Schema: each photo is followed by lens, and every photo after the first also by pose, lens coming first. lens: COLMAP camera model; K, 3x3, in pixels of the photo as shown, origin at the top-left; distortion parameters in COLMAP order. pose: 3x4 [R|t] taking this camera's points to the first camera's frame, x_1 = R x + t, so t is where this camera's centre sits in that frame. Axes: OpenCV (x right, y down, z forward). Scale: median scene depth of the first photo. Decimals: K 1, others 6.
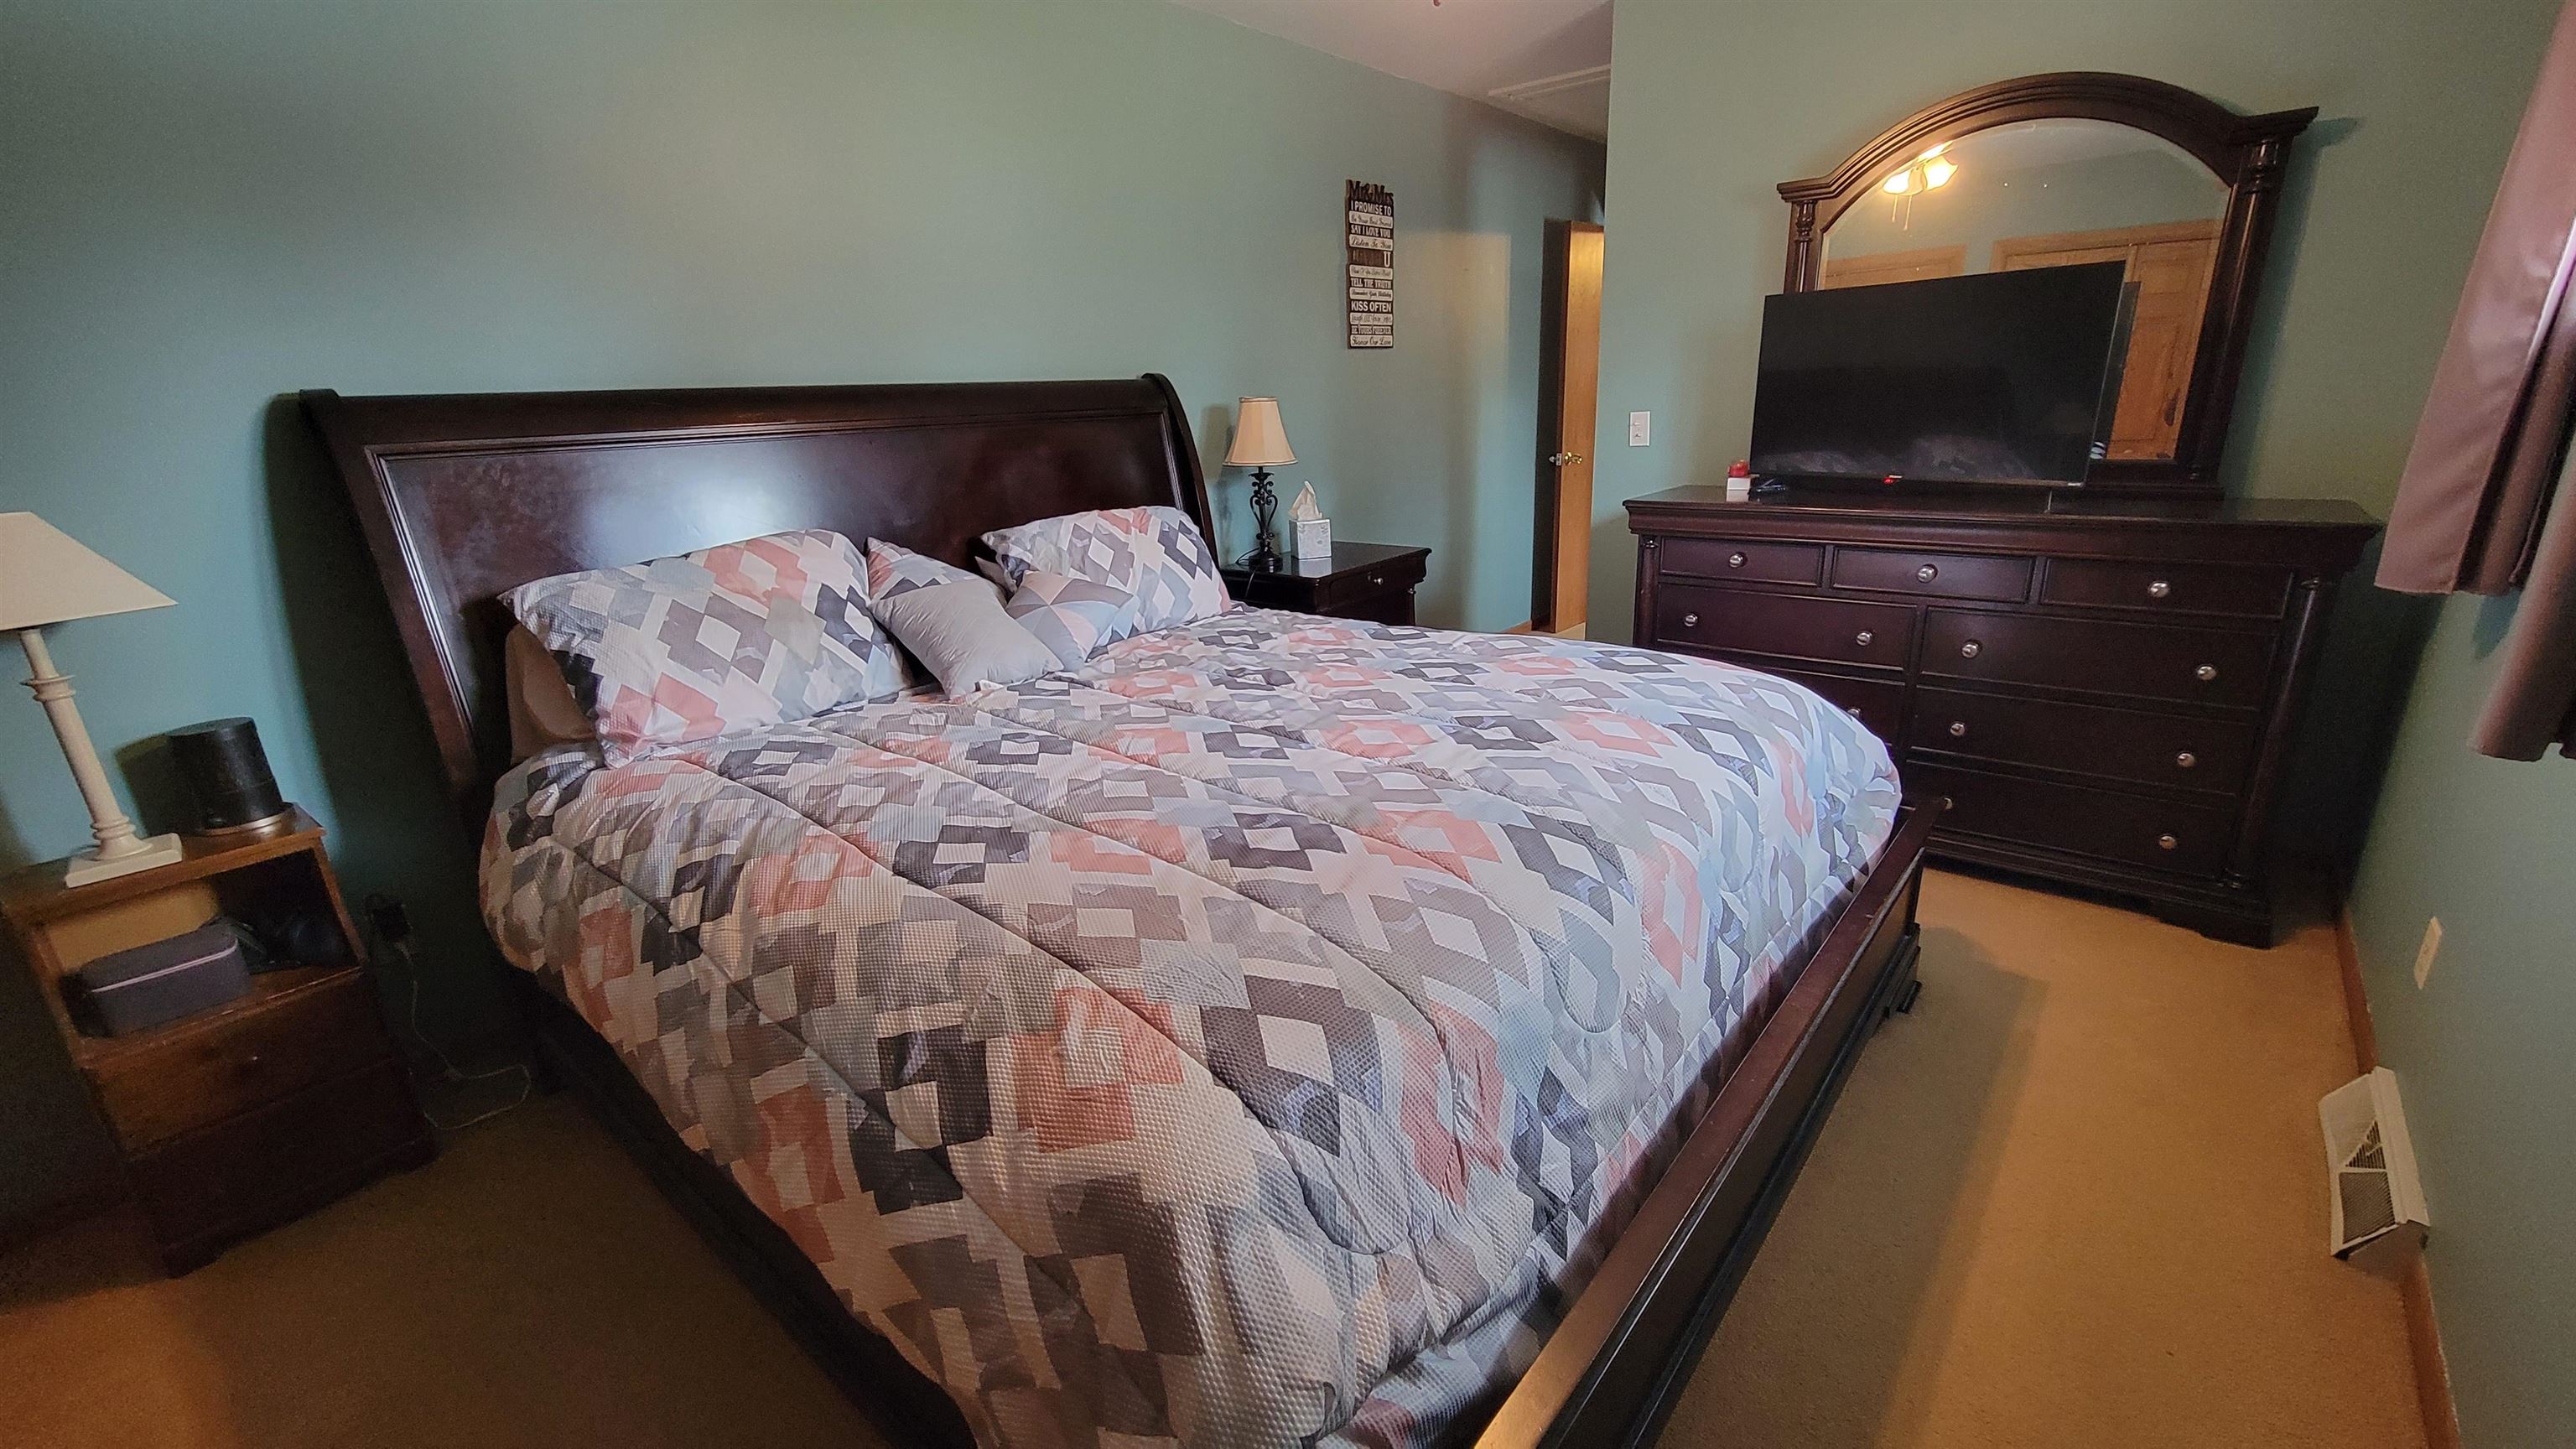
lens RADIAL K [[1050.2, 0, 1317.9], [0, 1050.2, 733.9], [0, 0, 1]] dist [-0.000313, -0.000950]
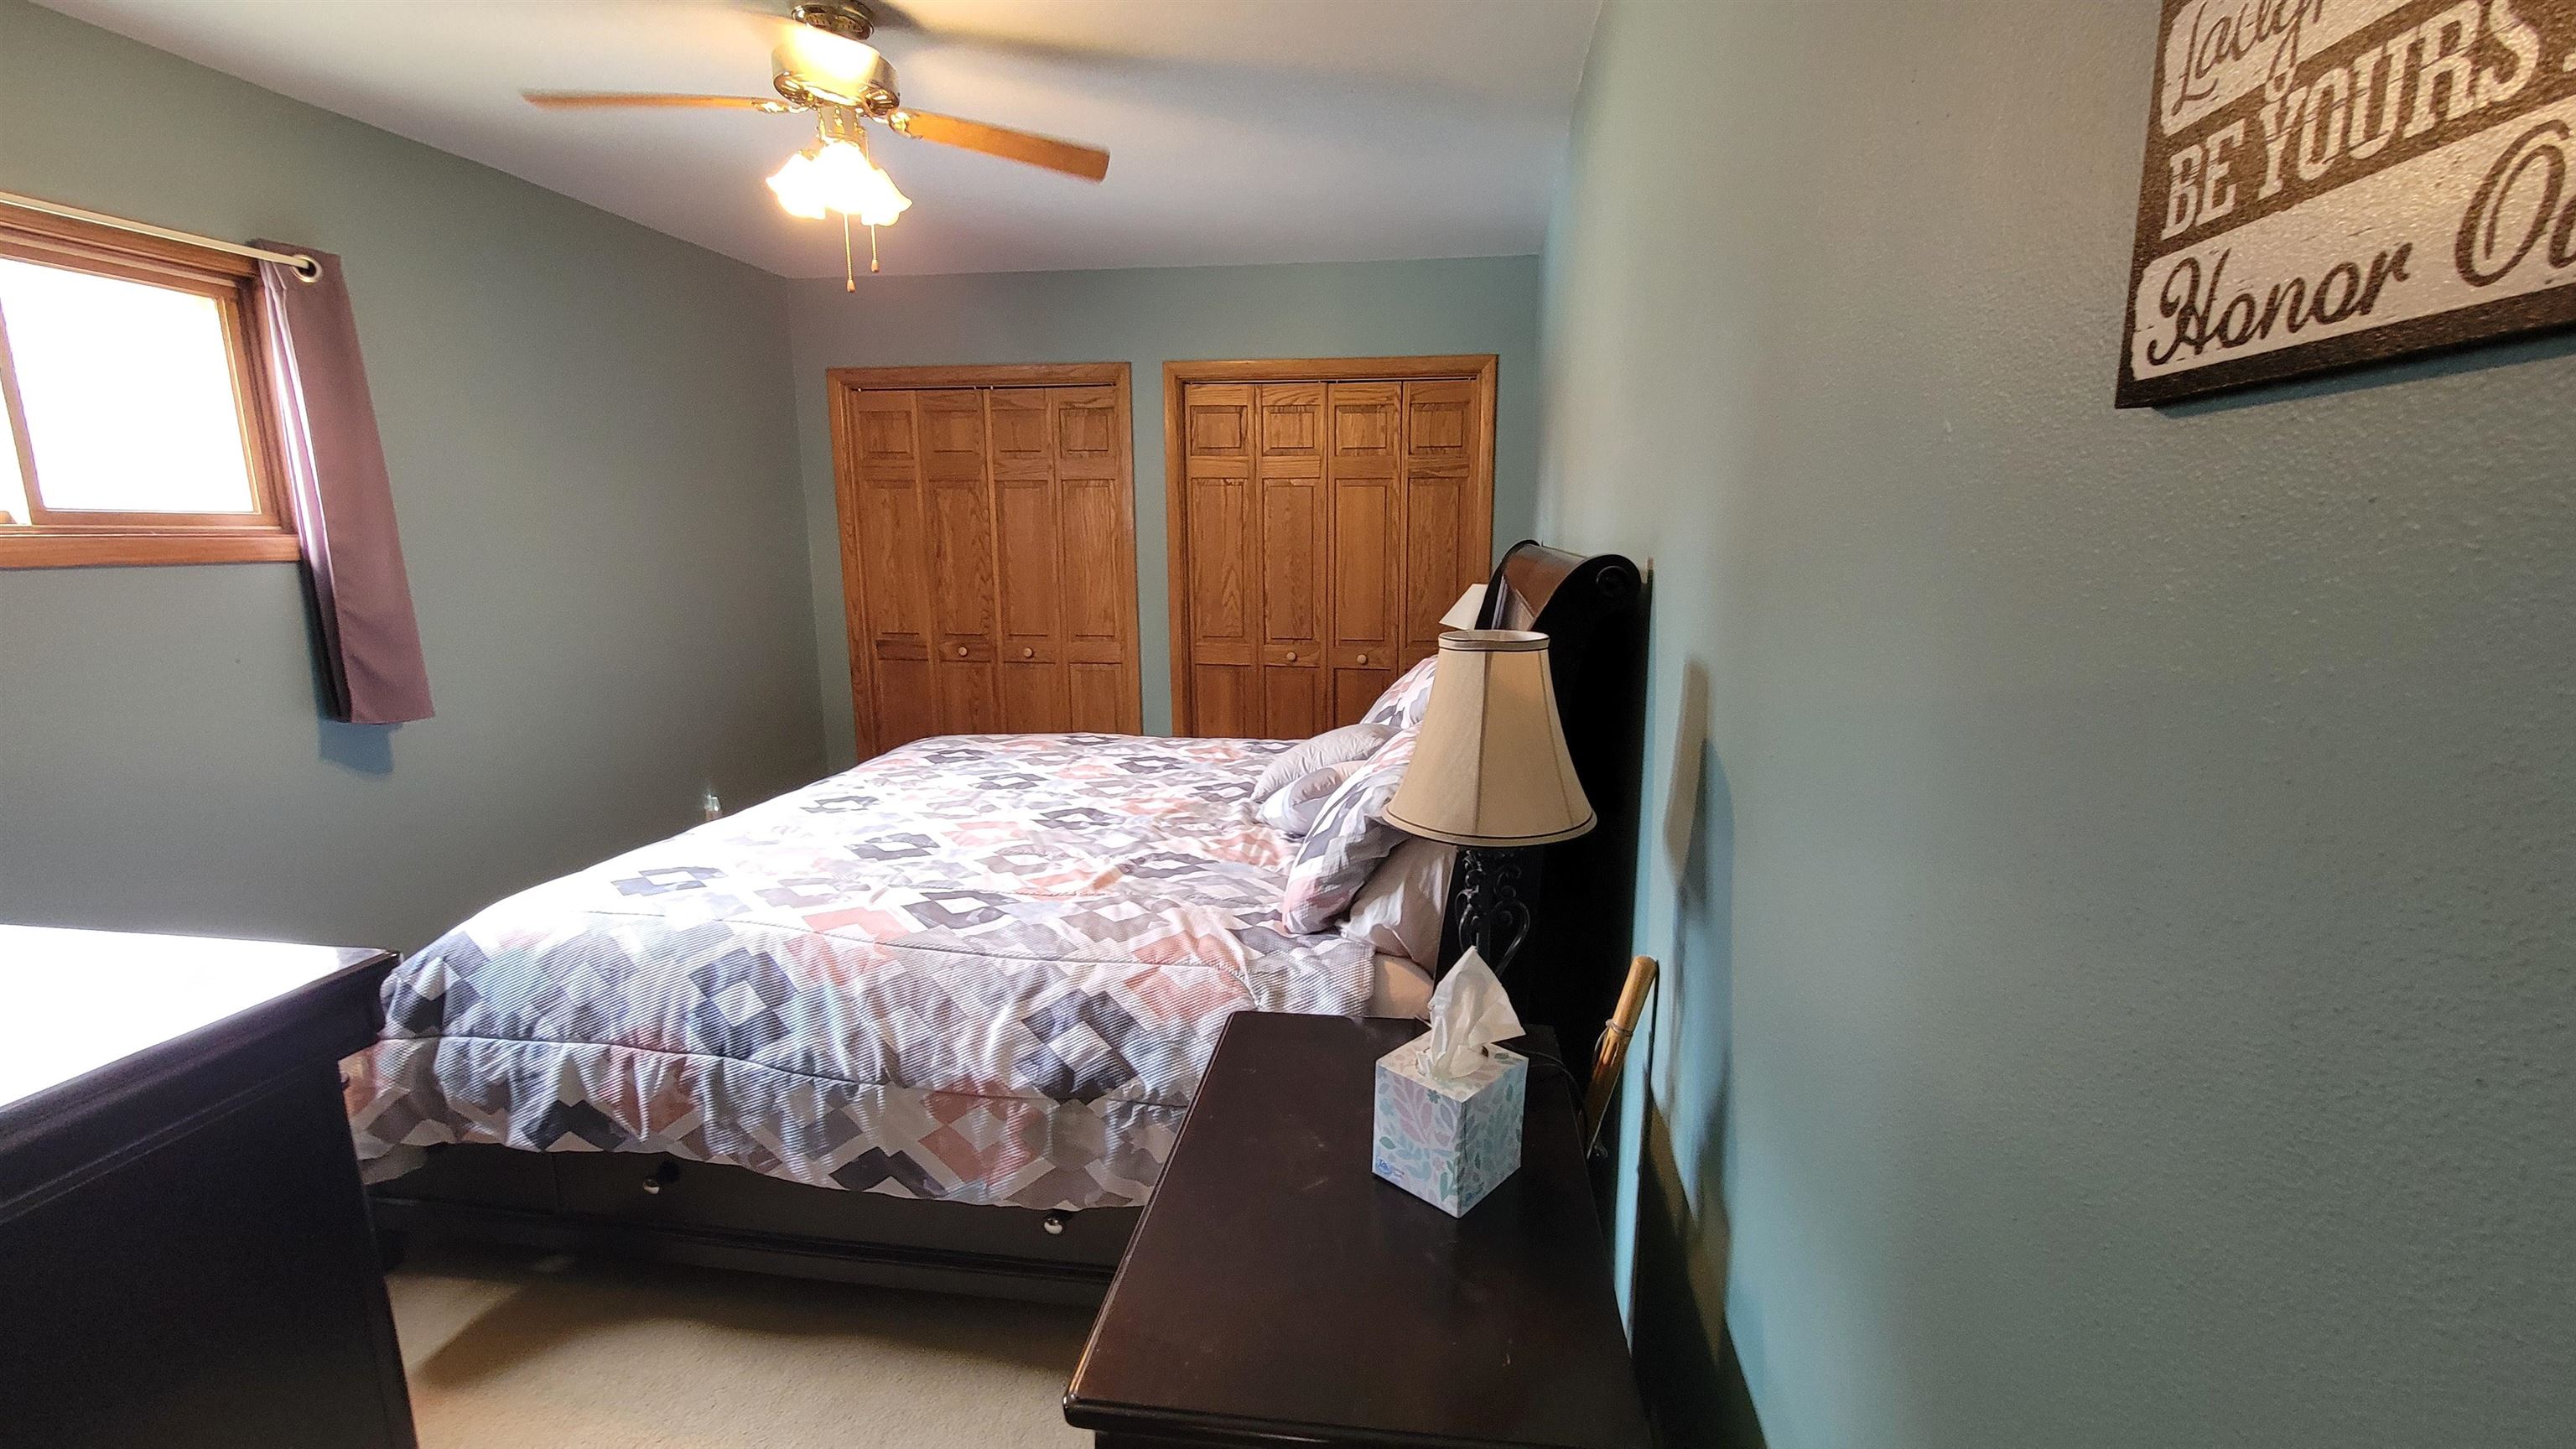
lens RADIAL K [[1050.2, 0, 1317.9], [0, 1050.2, 733.9], [0, 0, 1]] dist [-0.000313, -0.000950]
pose [[-0.855842, 0.131631, -0.500207, 0.273054], [-0.137870, 0.874032, 0.465897, -0.721016], [0.498523, 0.467698, -0.729886, 1.992548]]
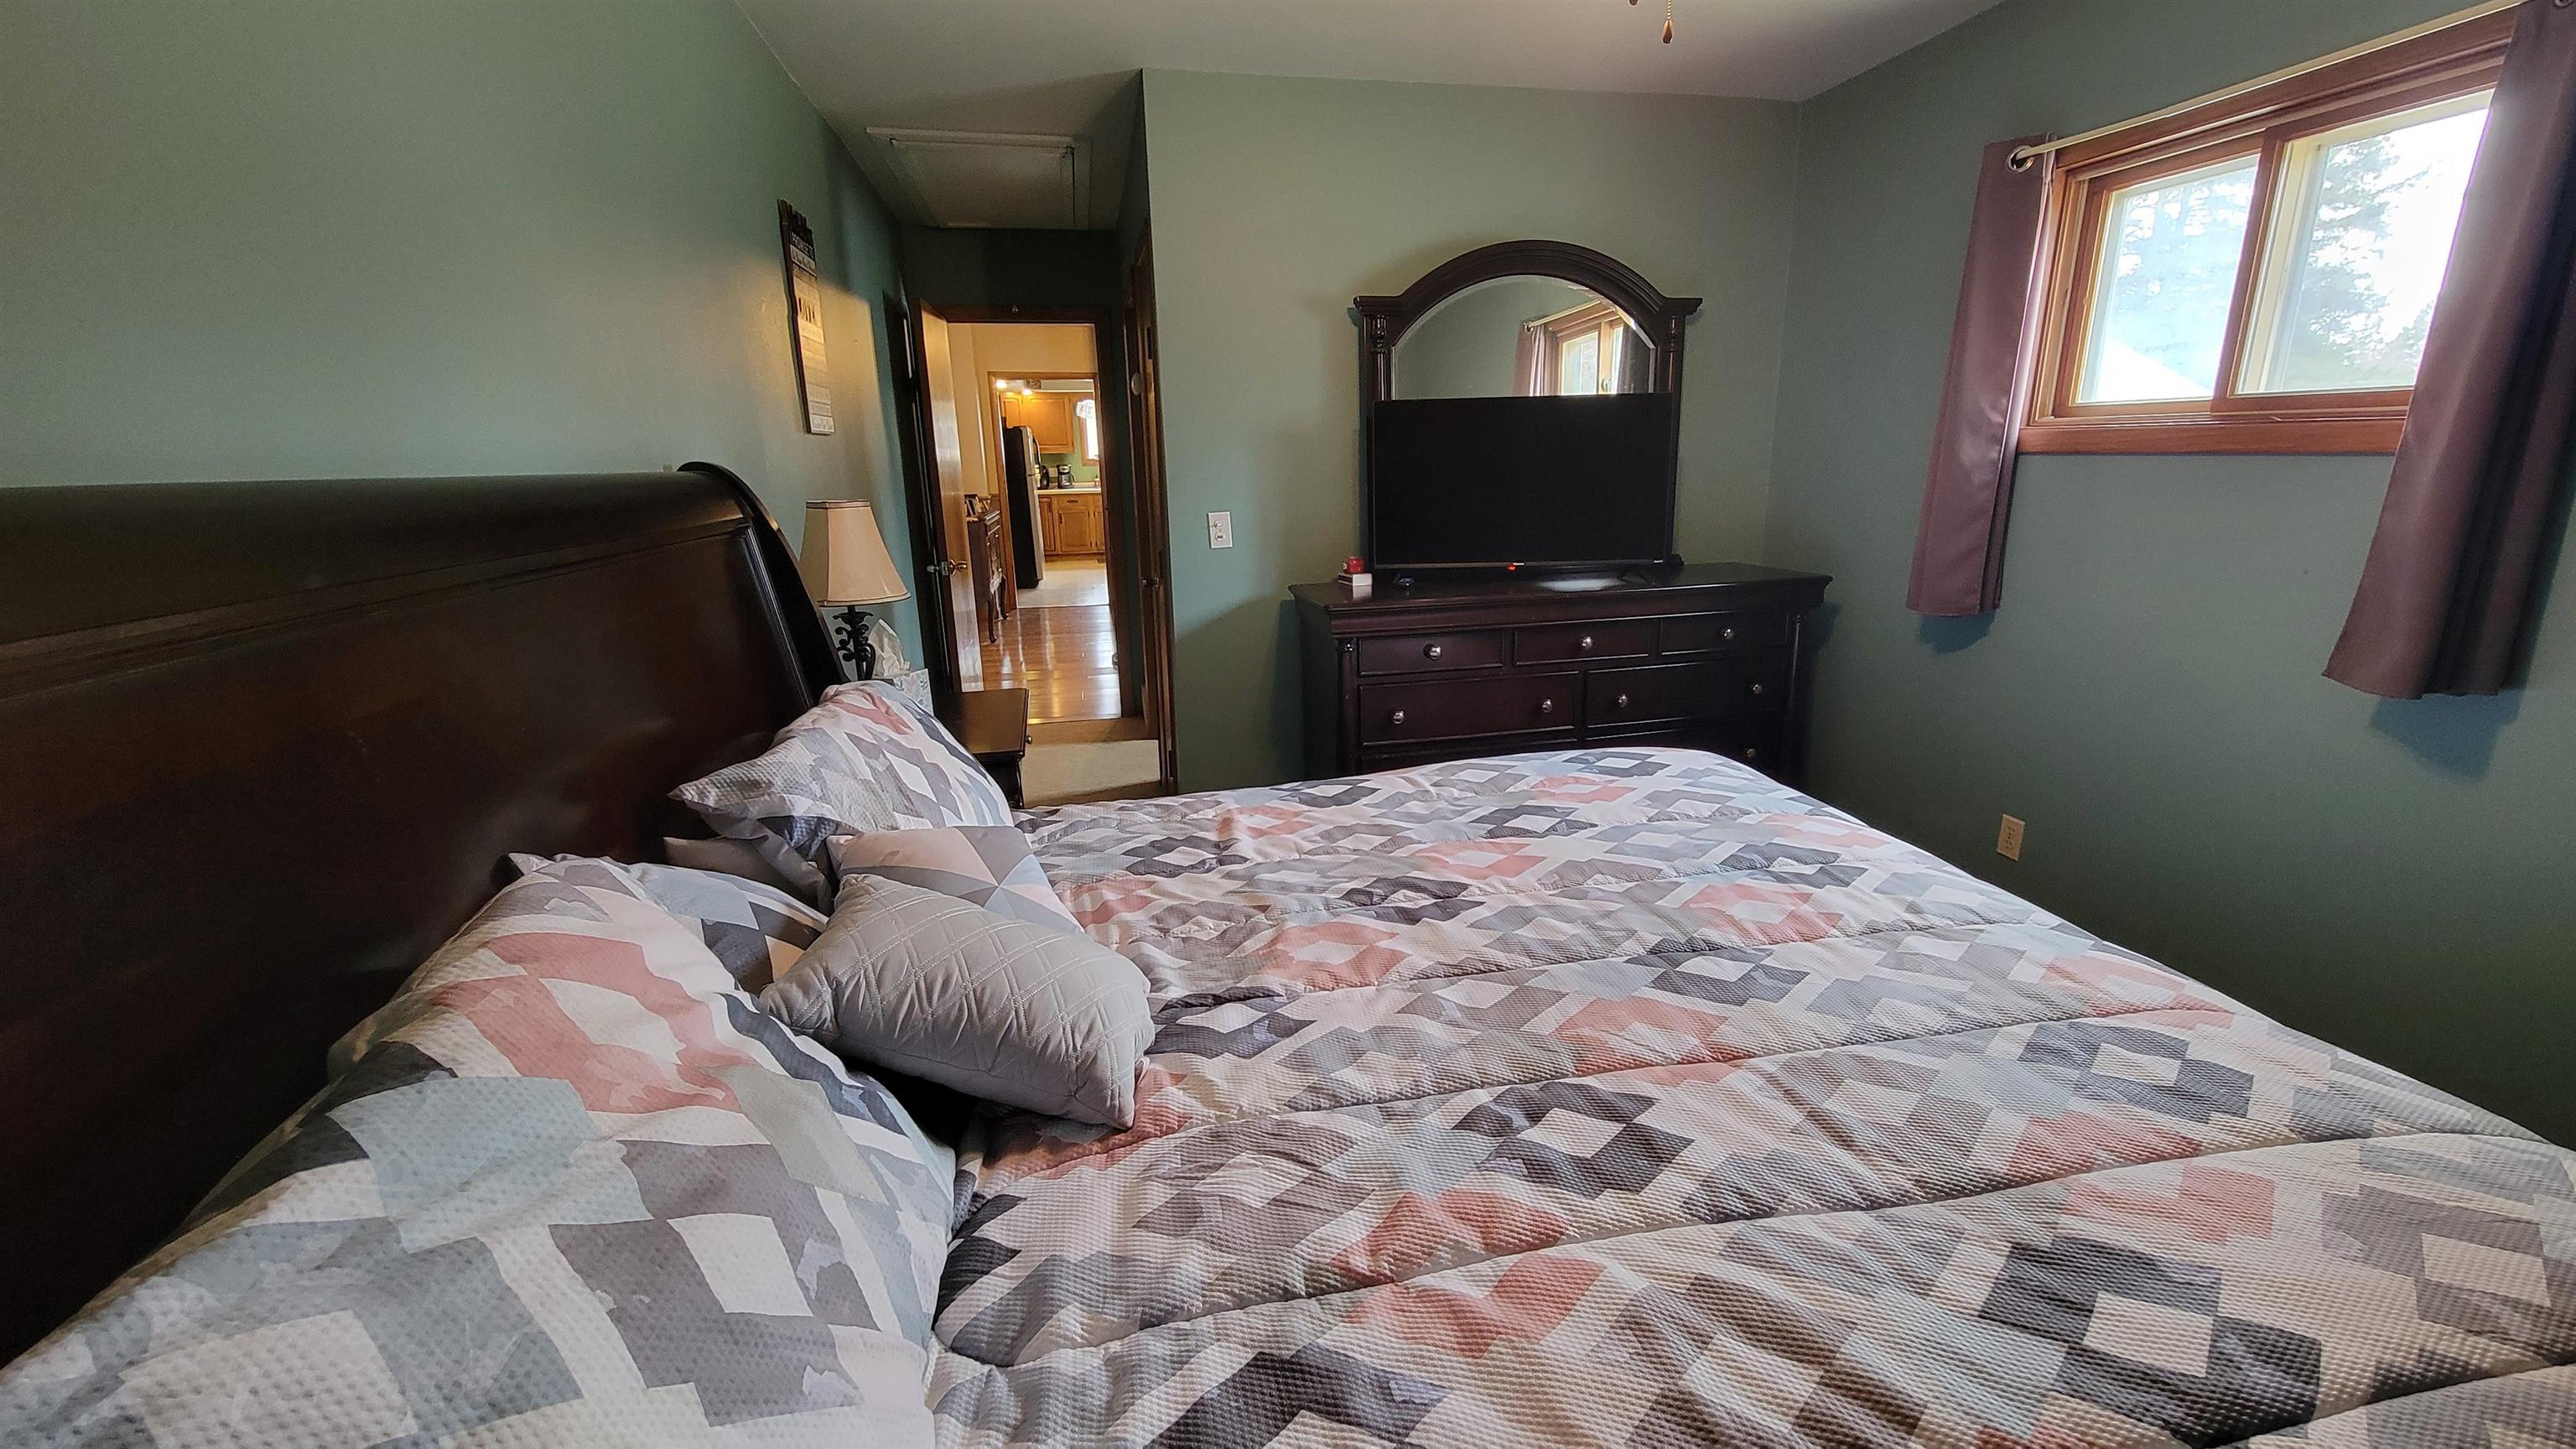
lens RADIAL K [[1050.2, 0, 1317.9], [0, 1050.2, 733.9], [0, 0, 1]] dist [-0.000313, -0.000950]
pose [[0.622278, -0.178821, 0.762098, -0.636701], [0.244143, 0.969332, 0.028096, -0.200581], [-0.743750, 0.168577, 0.646852, 0.607455]]
